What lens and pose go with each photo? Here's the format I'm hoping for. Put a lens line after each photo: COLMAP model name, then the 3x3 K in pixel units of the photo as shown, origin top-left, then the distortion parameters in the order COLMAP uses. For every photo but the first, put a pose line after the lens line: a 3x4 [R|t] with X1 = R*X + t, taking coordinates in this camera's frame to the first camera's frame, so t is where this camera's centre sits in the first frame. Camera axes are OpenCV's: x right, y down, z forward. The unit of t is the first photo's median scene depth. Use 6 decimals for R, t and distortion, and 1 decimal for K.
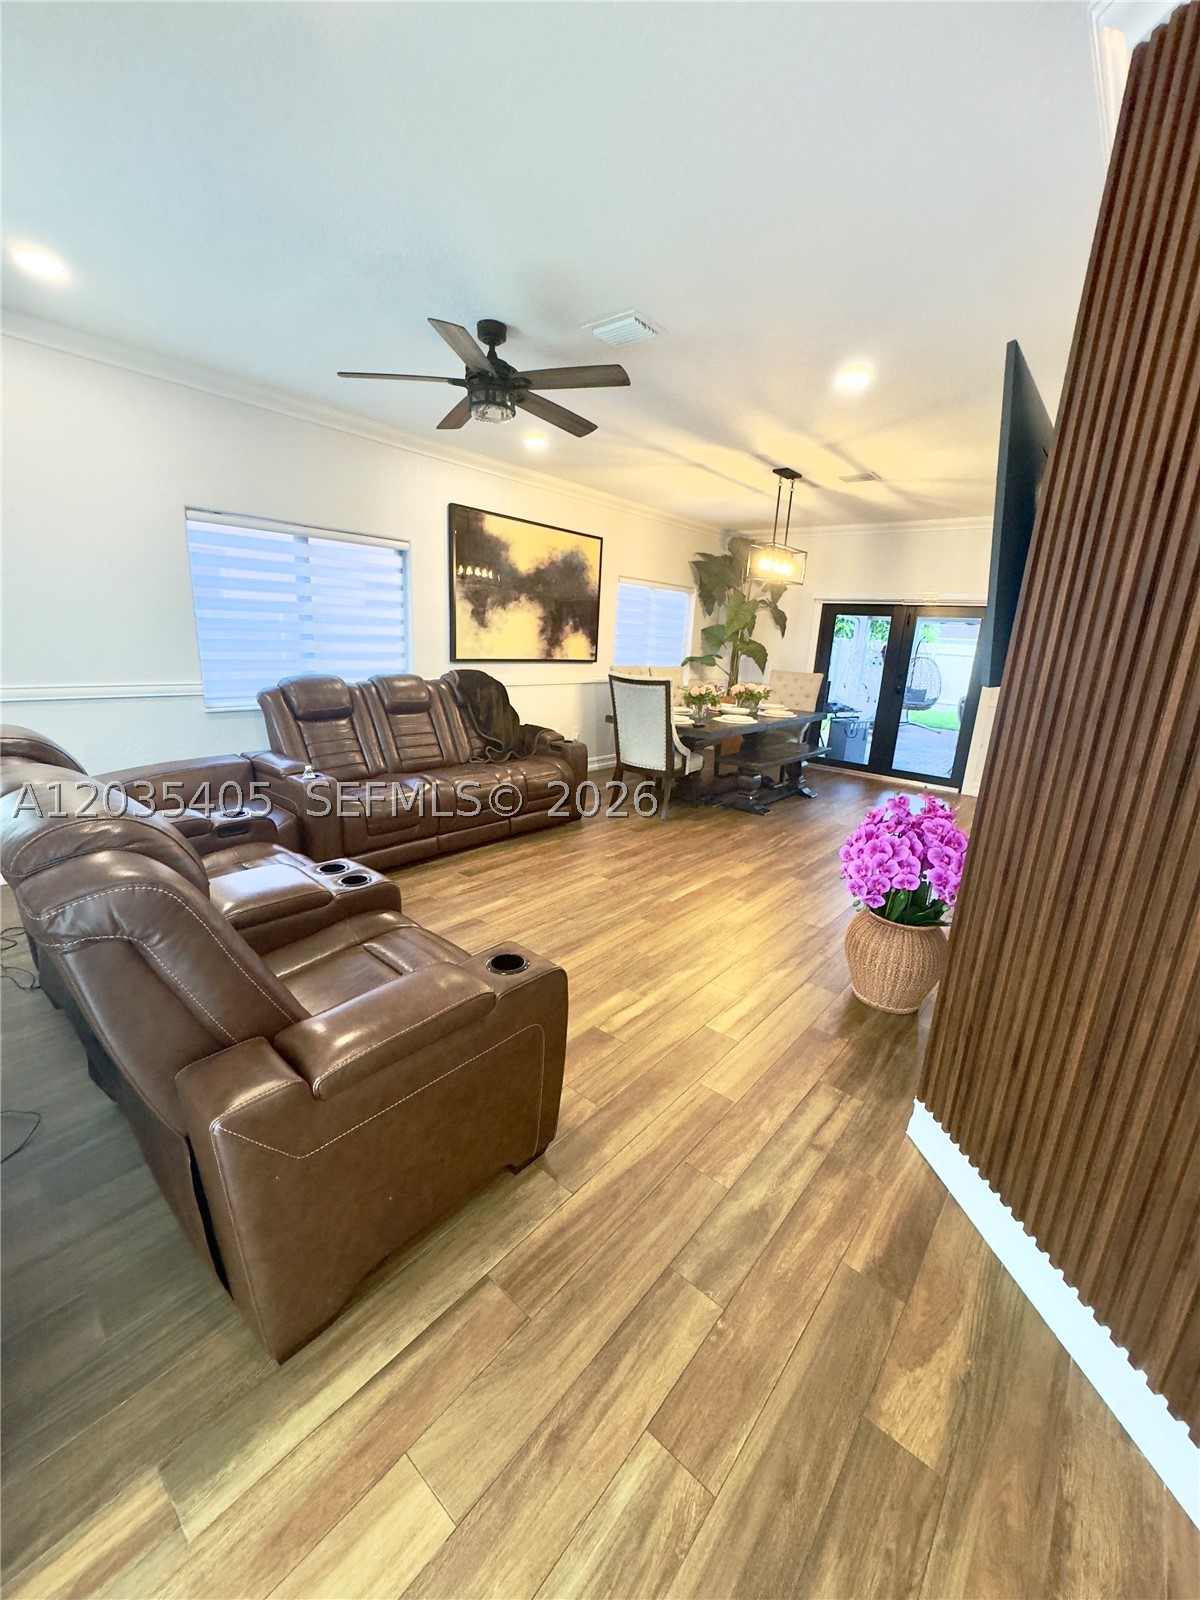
lens RADIAL K [[638.9, 0, 599.3], [0, 638.9, 797.1], [0, 0, 1]] dist [-0.005199, 0.000822]
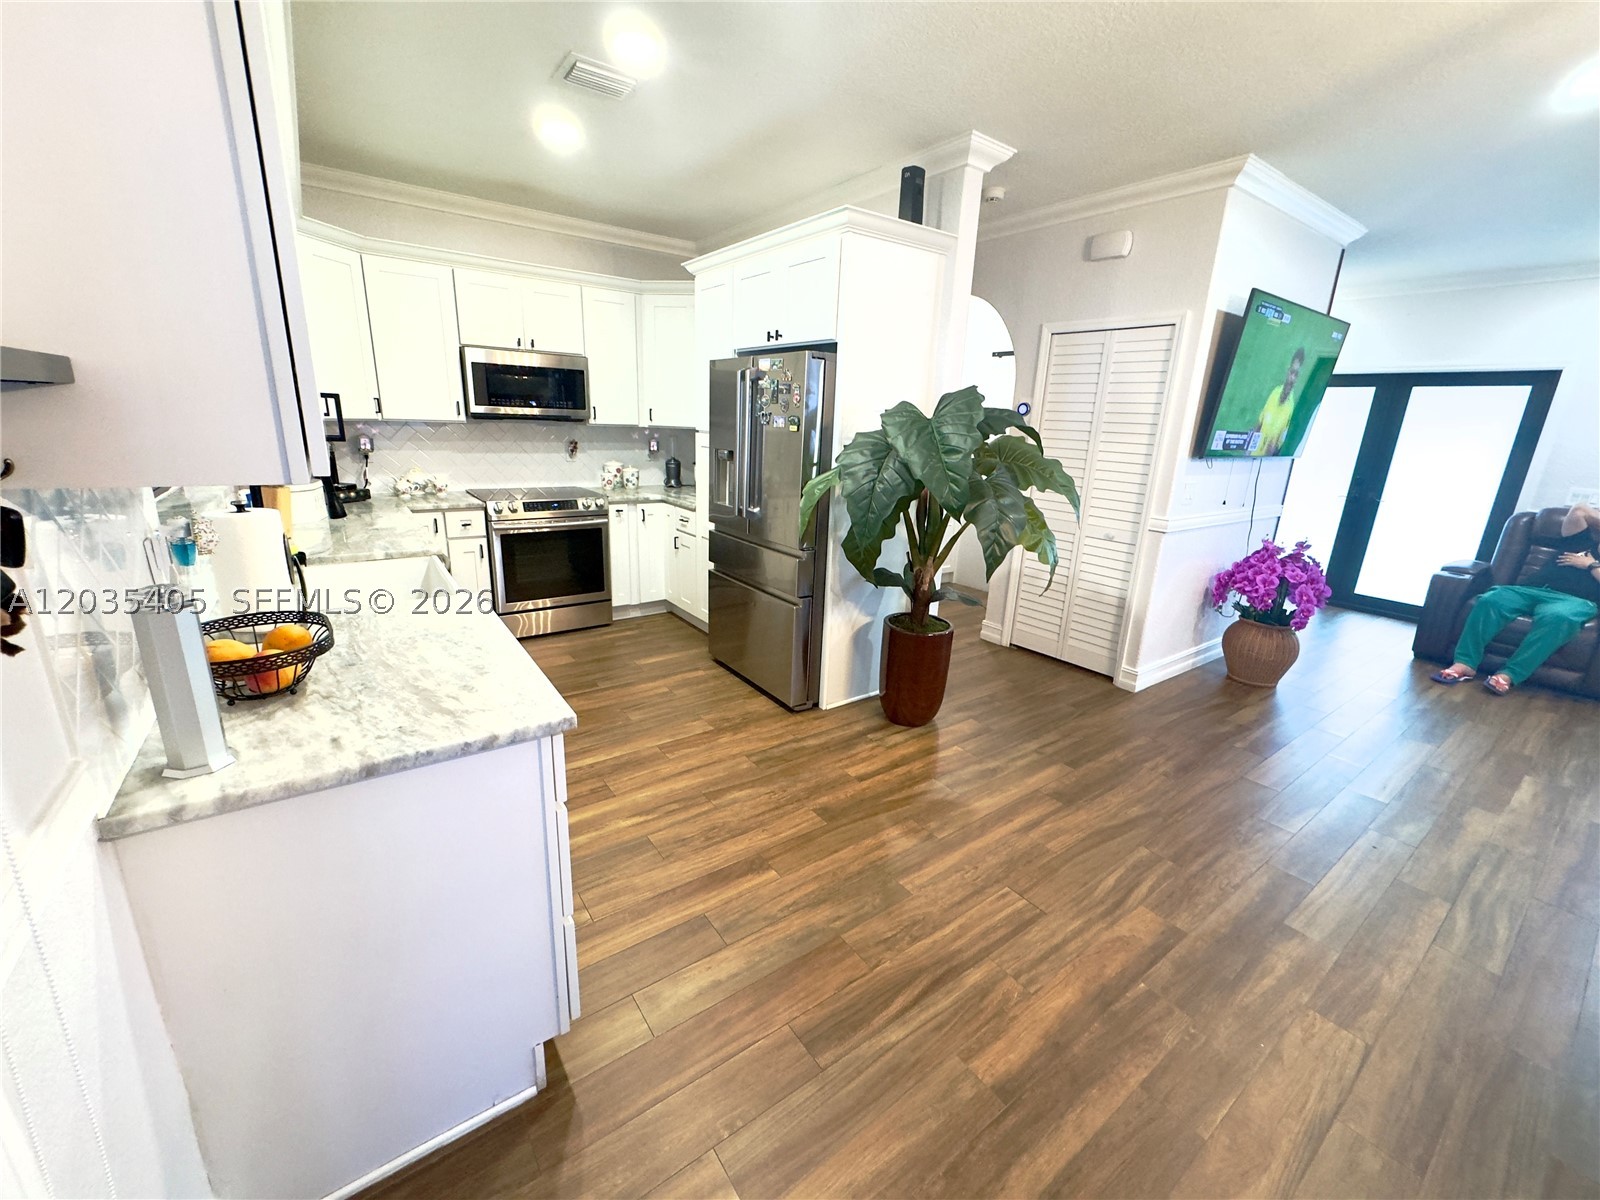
lens RADIAL K [[638.9, 0, 799.1], [0, 638.9, 600.2], [0, 0, 1]] dist [-0.005199, 0.000822]
pose [[-0.964937, -0.154476, 0.212213, 0.682161], [-0.025481, 0.859794, 0.510005, -0.333870], [-0.261243, 0.486715, -0.833583, 1.397660]]
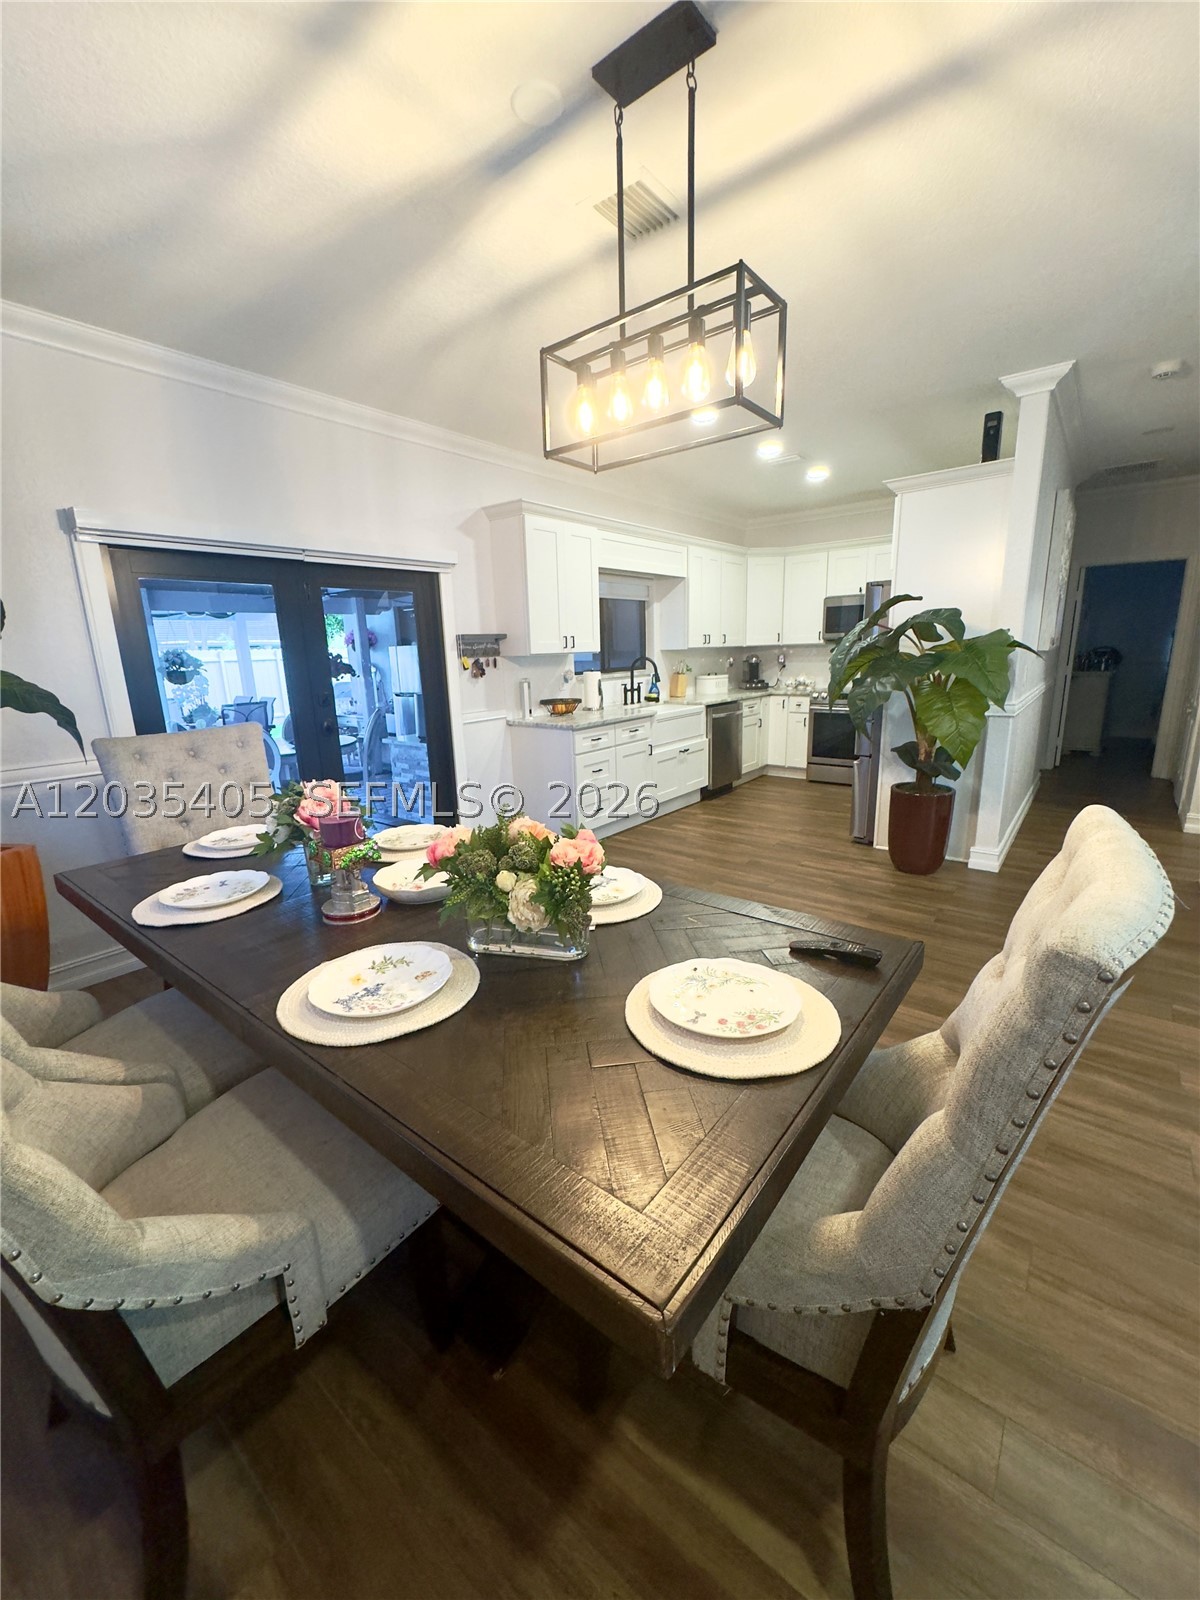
lens RADIAL K [[638.9, 0, 600.5], [0, 638.9, 798.8], [0, 0, 1]] dist [-0.005199, 0.000822]
pose [[-0.024850, -0.279867, 0.959717, -0.084283], [0.273811, 0.921396, 0.275782, -0.296622], [-0.961462, 0.269635, 0.053734, 1.166052]]
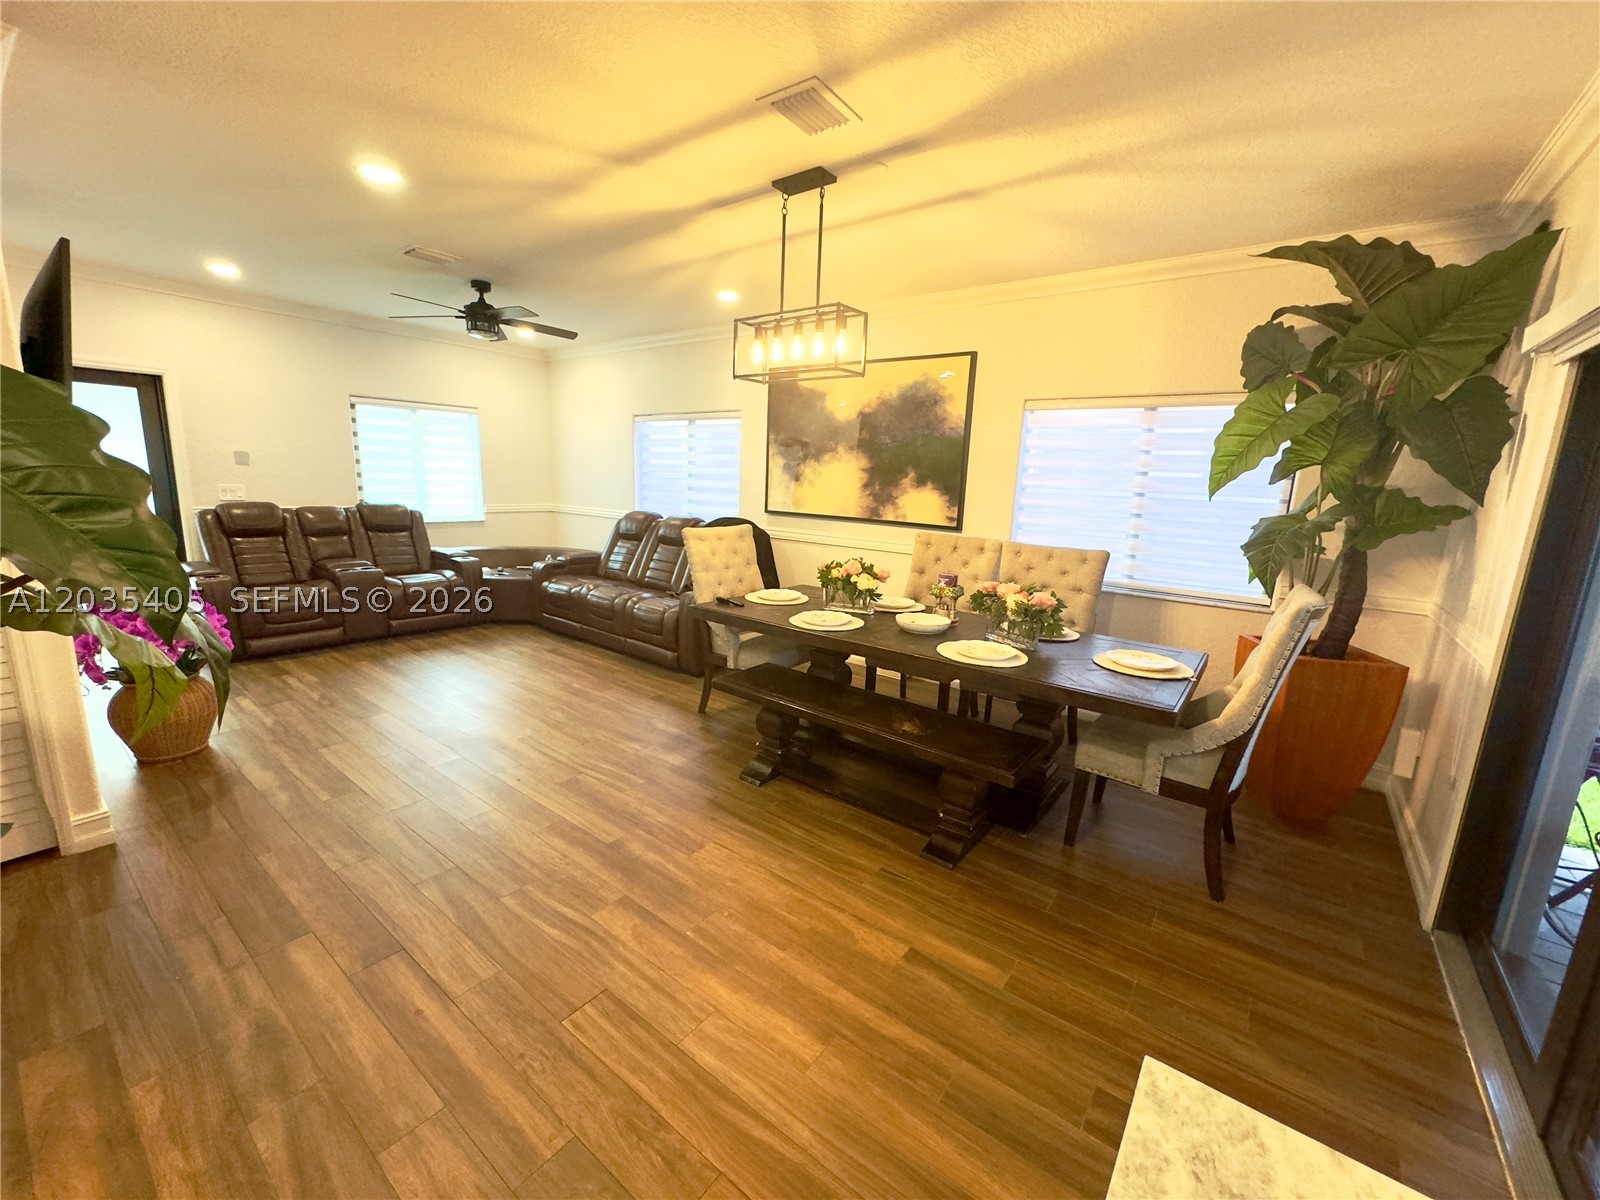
lens RADIAL K [[638.9, 0, 803.1], [0, 638.9, 599.5], [0, 0, 1]] dist [-0.005199, 0.000822]
pose [[0.054370, 0.142598, -0.988286, 0.941739], [-0.283909, 0.951108, 0.121614, -0.245923], [0.957309, 0.273971, 0.092196, 1.110405]]
